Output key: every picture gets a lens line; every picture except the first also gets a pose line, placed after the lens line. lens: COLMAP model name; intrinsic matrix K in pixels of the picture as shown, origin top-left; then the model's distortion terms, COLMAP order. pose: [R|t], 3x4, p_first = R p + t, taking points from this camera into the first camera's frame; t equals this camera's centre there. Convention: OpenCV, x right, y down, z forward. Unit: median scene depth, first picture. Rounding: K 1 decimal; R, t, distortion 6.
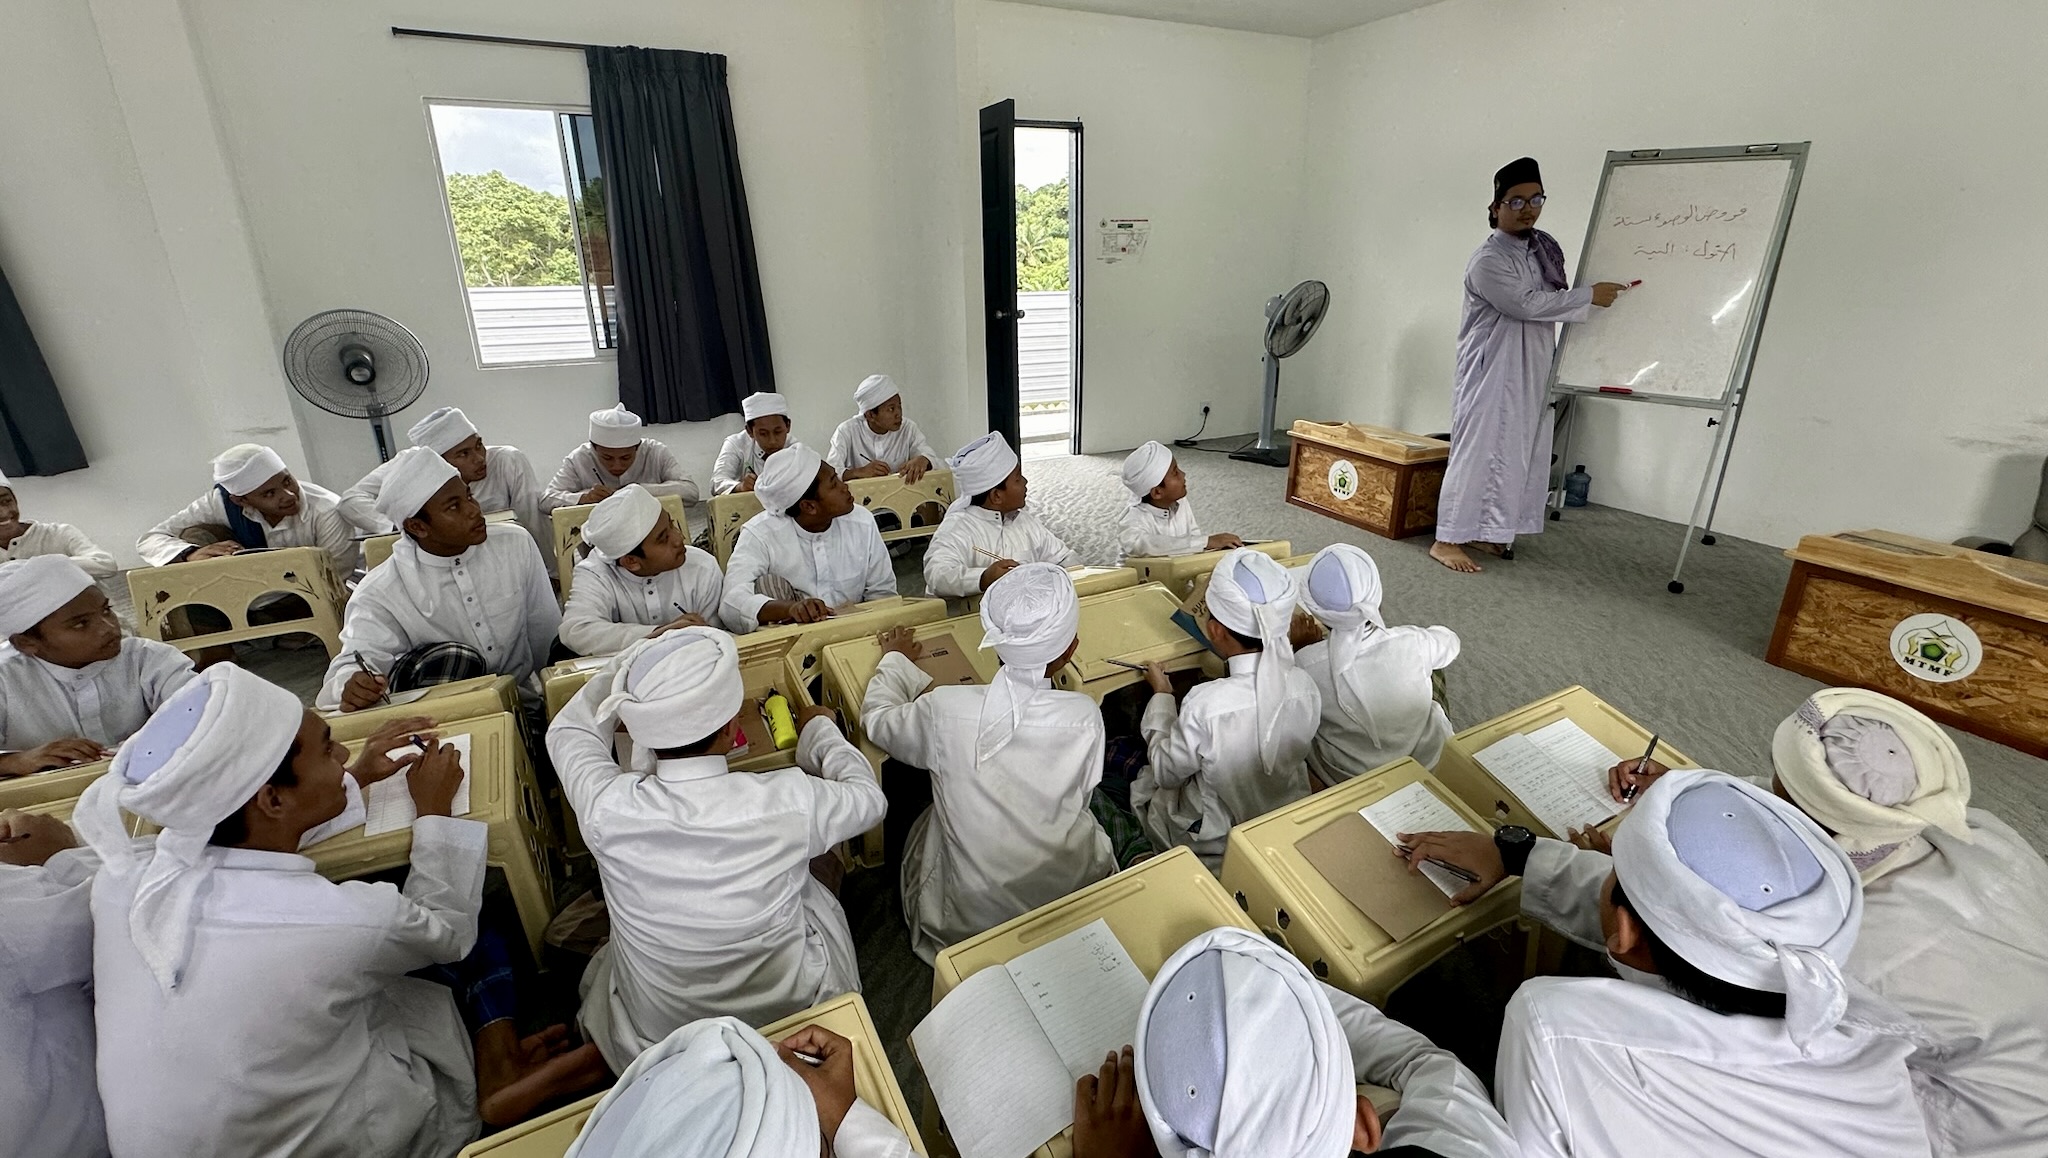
lens RADIAL K [[911.1, 0, 1024.0], [0, 911.1, 579.0], [0, 0, 1]] dist [0.009898, -0.000222]
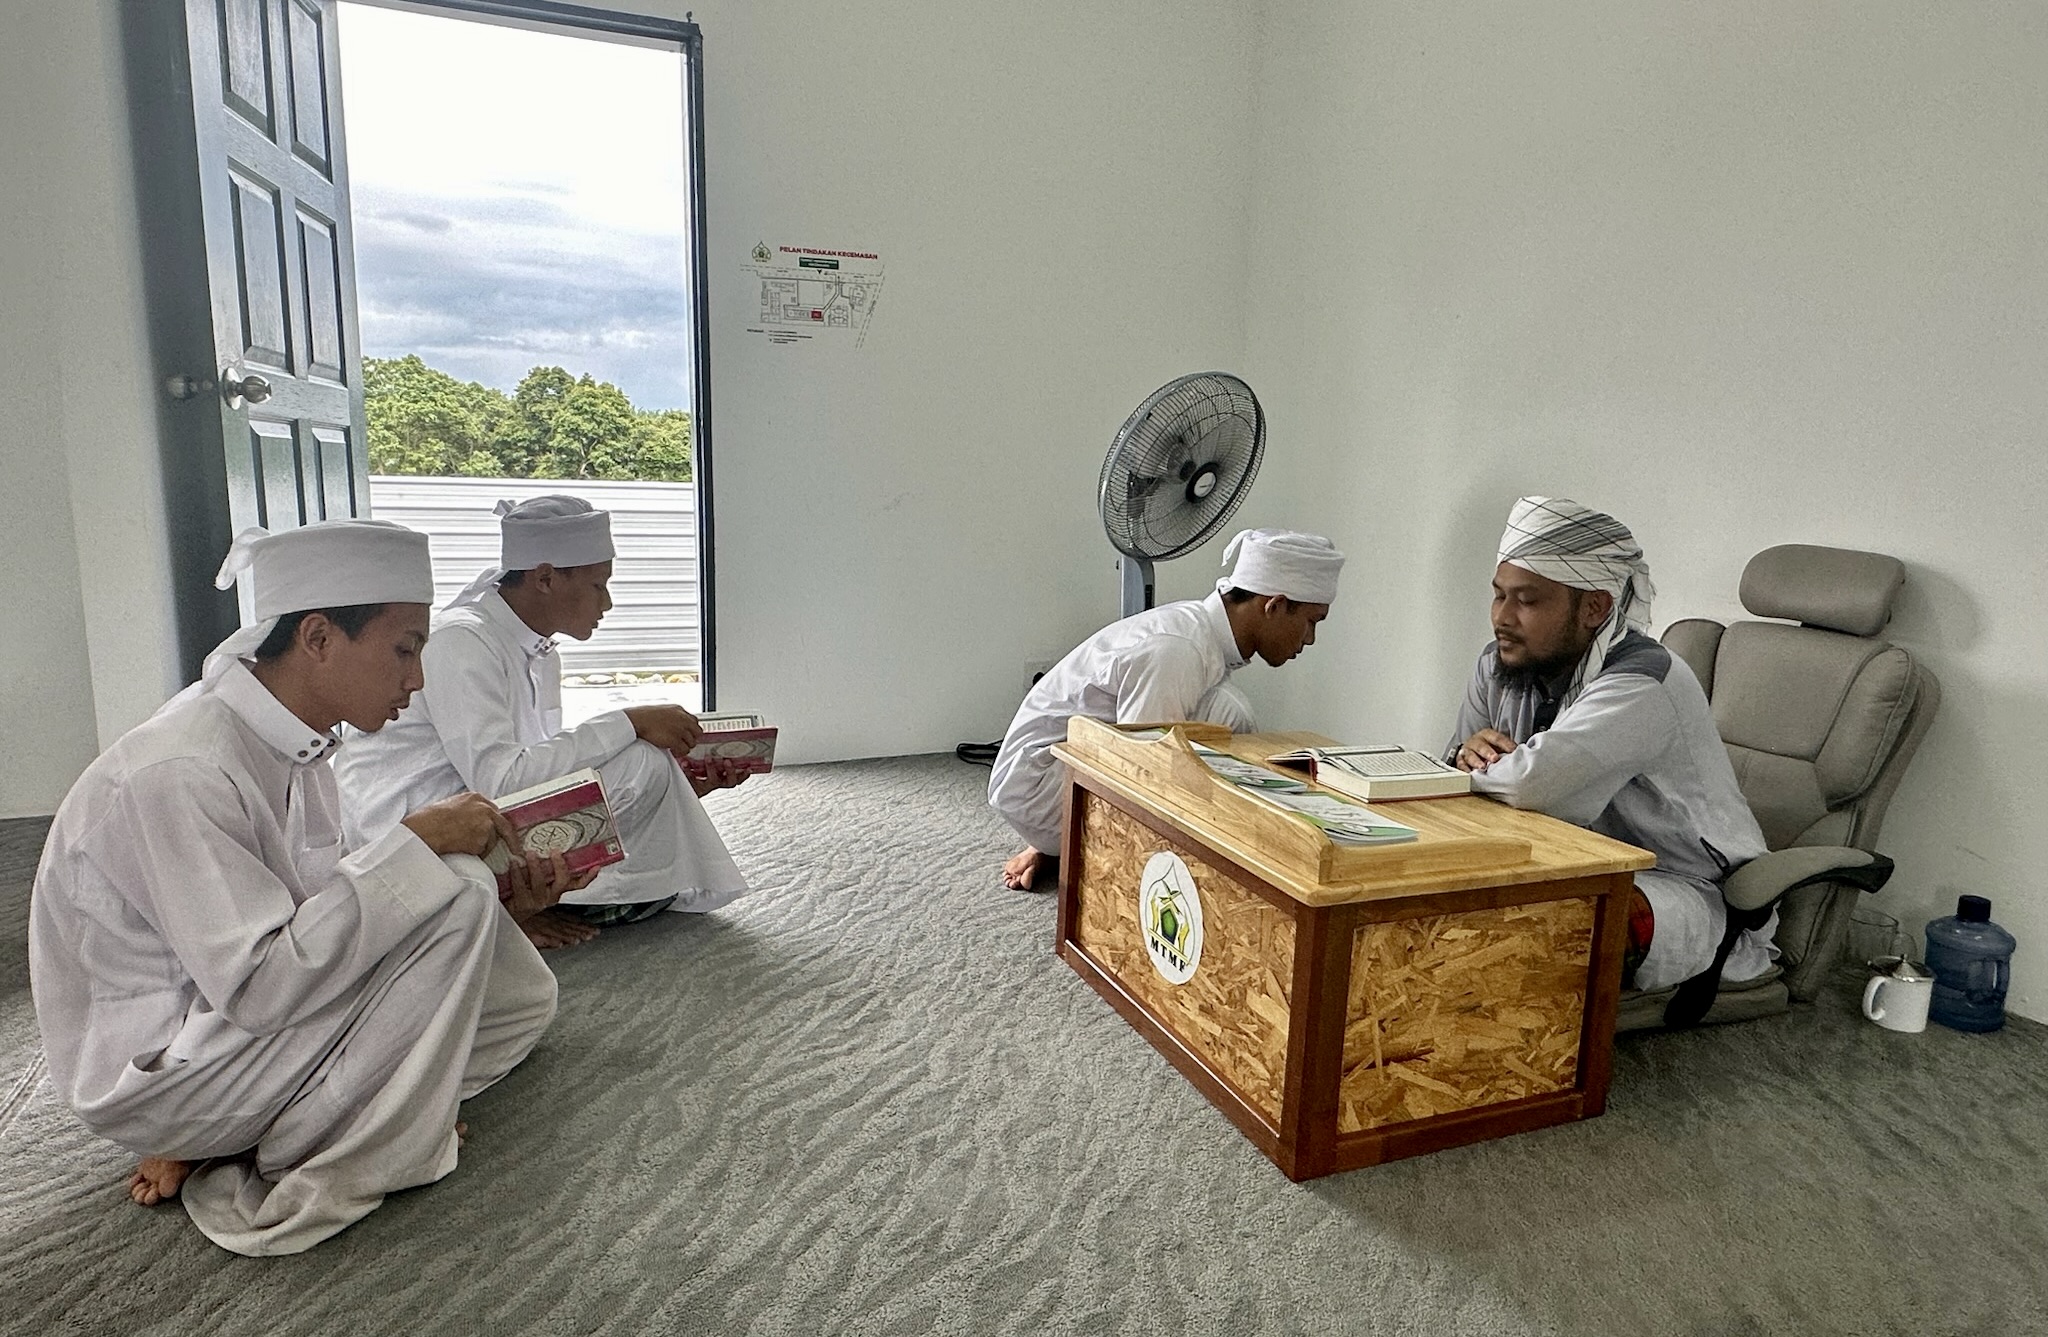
lens RADIAL K [[1167.7, 0, 1024.0], [0, 1167.7, 668.5], [0, 0, 1]] dist [-0.005597, -0.001304]
pose [[0.994672, 0.049048, -0.090672, 0.332378], [-0.065765, 0.979243, -0.191723, -0.111755], [0.079386, 0.196665, 0.977252, 0.601104]]
